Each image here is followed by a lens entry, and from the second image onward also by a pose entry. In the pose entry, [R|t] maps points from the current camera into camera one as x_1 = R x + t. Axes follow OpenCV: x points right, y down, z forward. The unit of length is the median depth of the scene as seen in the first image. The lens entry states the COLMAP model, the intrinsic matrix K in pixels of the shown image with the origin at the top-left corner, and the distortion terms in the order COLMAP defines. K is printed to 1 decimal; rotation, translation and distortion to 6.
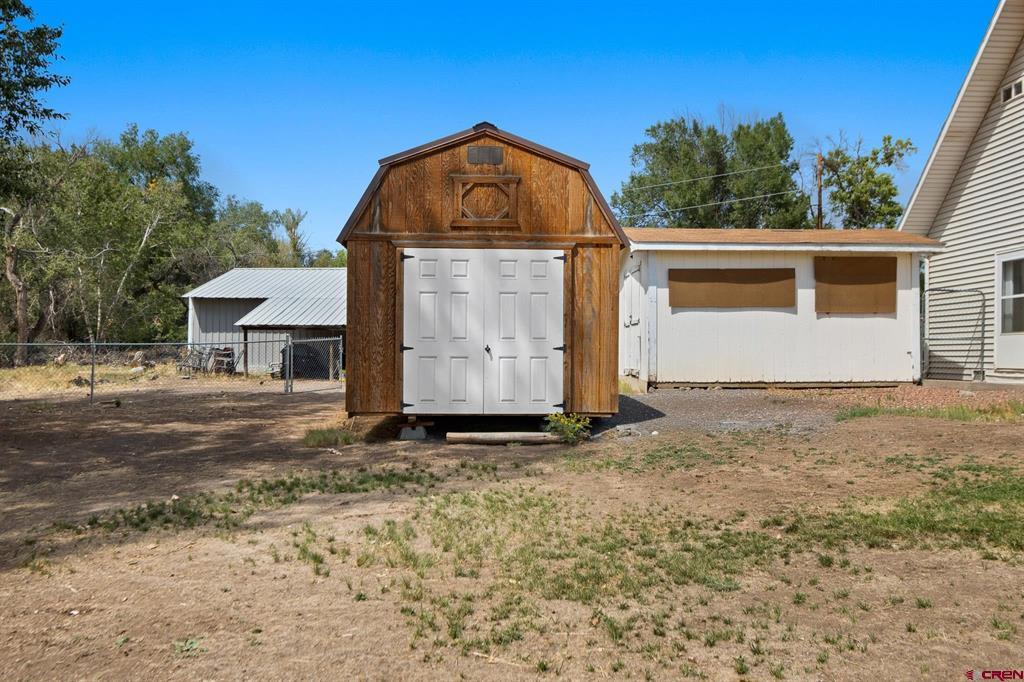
lens RADIAL K [[815.8, 0, 513.7], [0, 815.8, 348.7], [0, 0, 1]] dist [0.002405, -0.000702]
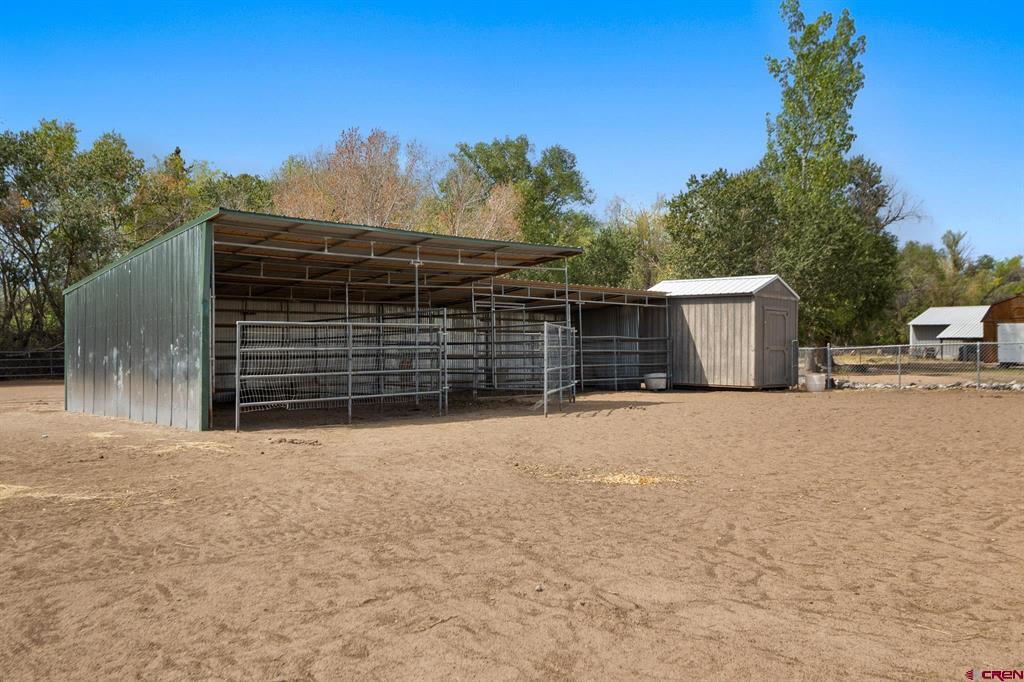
lens RADIAL K [[815.8, 0, 514.0], [0, 815.8, 342.7], [0, 0, 1]] dist [0.002405, -0.000702]
pose [[0.729015, -0.009607, -0.684430, 0.375306], [0.001477, 0.999921, -0.012462, 0.012262], [0.684496, 0.008074, 0.728972, -1.529023]]
